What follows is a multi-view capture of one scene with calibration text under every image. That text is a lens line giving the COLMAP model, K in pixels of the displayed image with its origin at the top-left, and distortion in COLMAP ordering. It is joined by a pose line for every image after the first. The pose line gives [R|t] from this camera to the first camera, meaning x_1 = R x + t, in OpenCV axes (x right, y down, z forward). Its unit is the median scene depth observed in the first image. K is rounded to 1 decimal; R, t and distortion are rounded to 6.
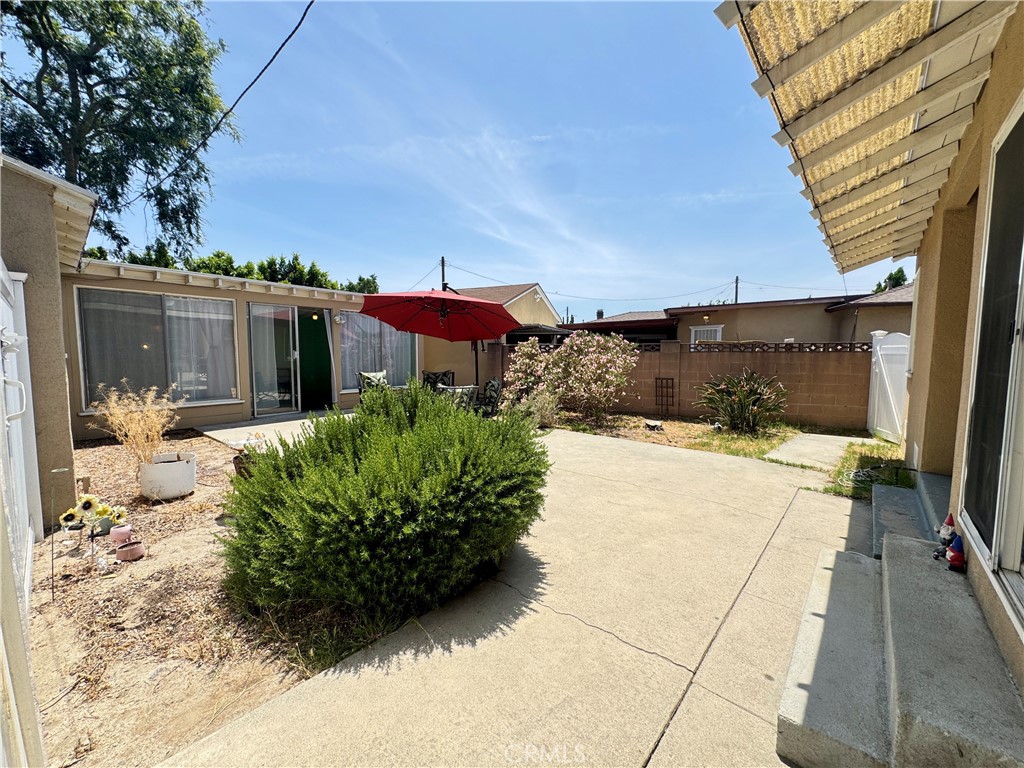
lens RADIAL K [[420.9, 0, 513.4], [0, 420.9, 384.5], [0, 0, 1]] dist [-0.005988, 0.001529]
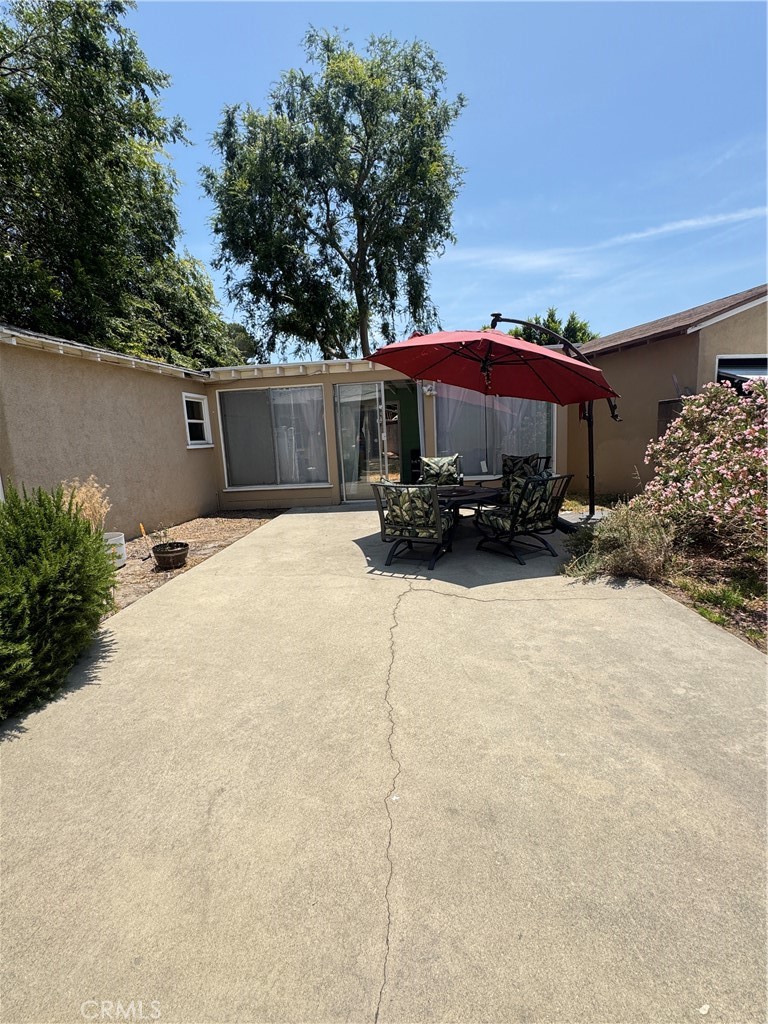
lens RADIAL K [[468.9, 0, 387.3], [0, 468.9, 514.5], [0, 0, 1]] dist [0.000816, 0.000250]
pose [[0.541972, 0.109587, -0.833221, 0.344394], [-0.011067, 0.992306, 0.123311, -0.029392], [0.840324, -0.057610, 0.539015, 0.455136]]
